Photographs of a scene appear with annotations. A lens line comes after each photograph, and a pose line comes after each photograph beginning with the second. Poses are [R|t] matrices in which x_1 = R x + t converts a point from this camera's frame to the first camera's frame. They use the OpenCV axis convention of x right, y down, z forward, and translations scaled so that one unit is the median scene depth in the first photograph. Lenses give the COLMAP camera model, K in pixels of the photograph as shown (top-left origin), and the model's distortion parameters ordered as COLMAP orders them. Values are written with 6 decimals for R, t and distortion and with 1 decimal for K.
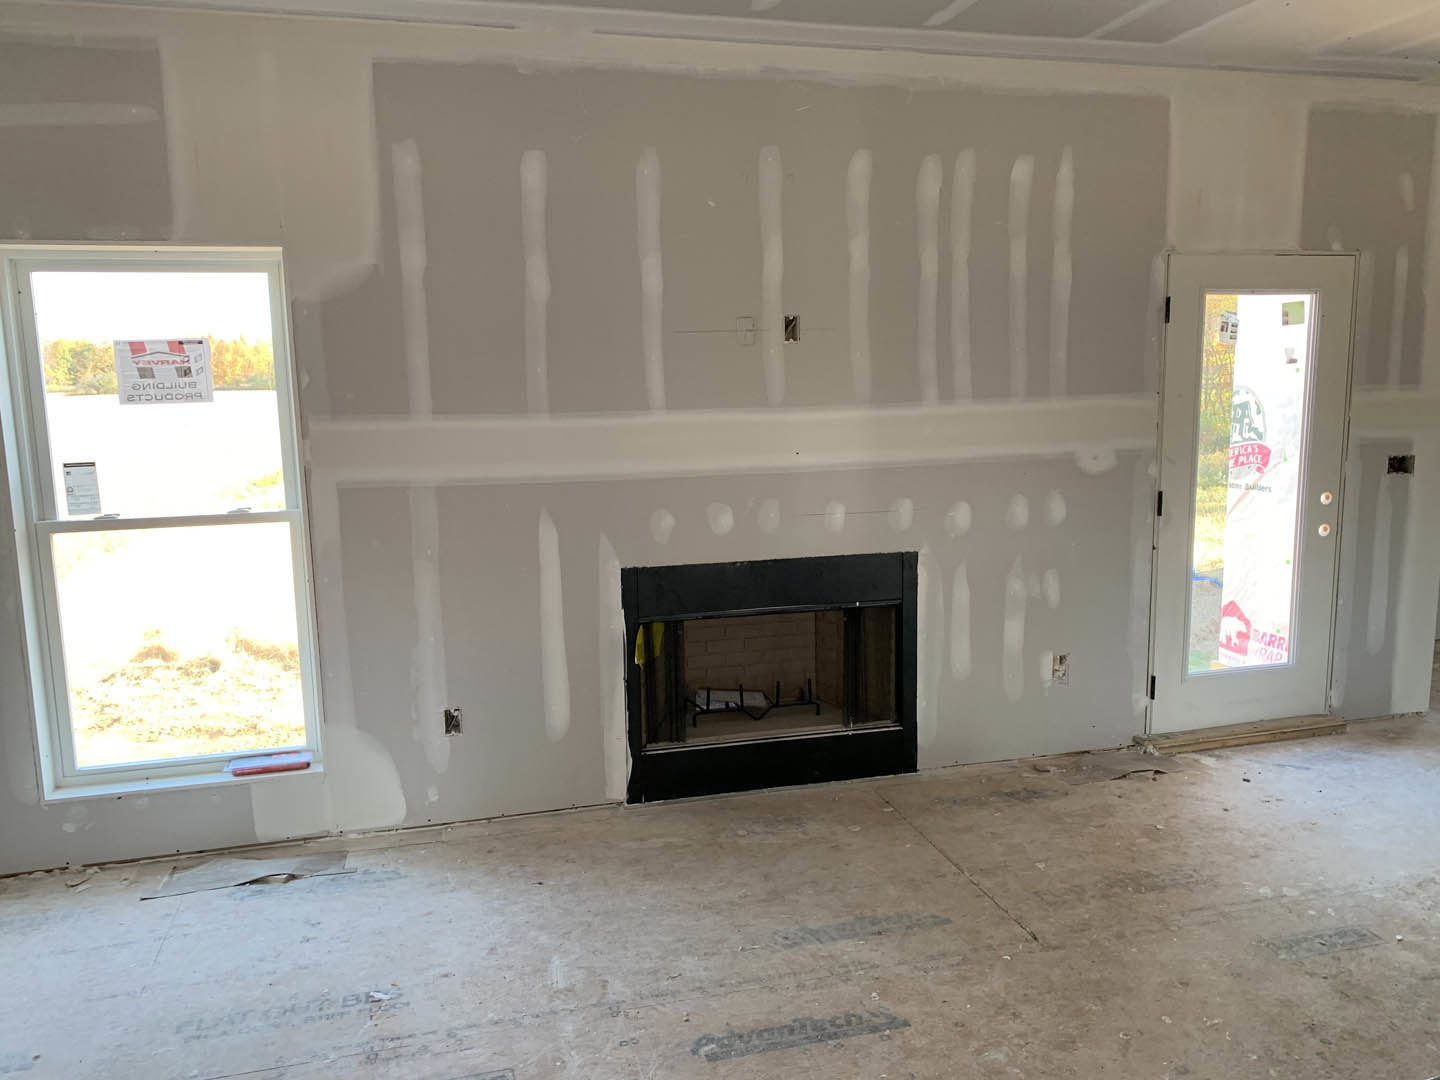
lens RADIAL K [[1080.2, 0, 720.0], [0, 1080.2, 540.0], [0, 0, 1]] dist [0.056588, -0.081778]
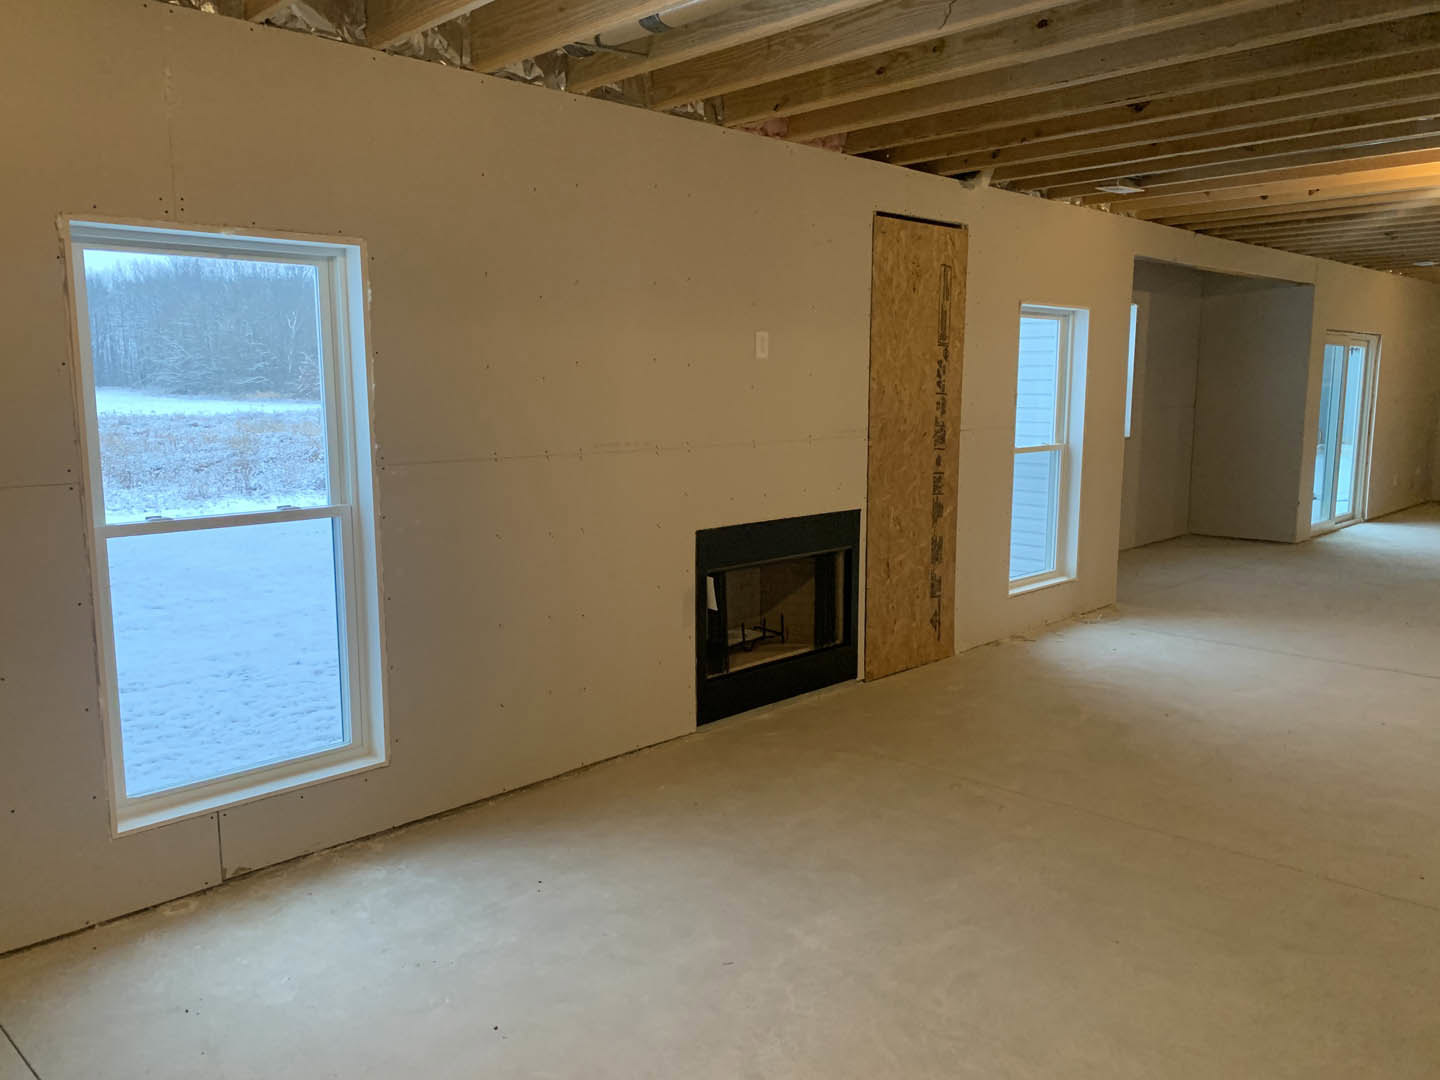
lens RADIAL K [[1080.2, 0, 720.0], [0, 1080.2, 540.0], [0, 0, 1]] dist [0.056588, -0.081778]
pose [[0.839030, -0.065907, 0.540079, -0.696141], [0.077148, 0.997018, 0.001817, 0.034478], [-0.538589, 0.040142, 0.841612, -0.041055]]
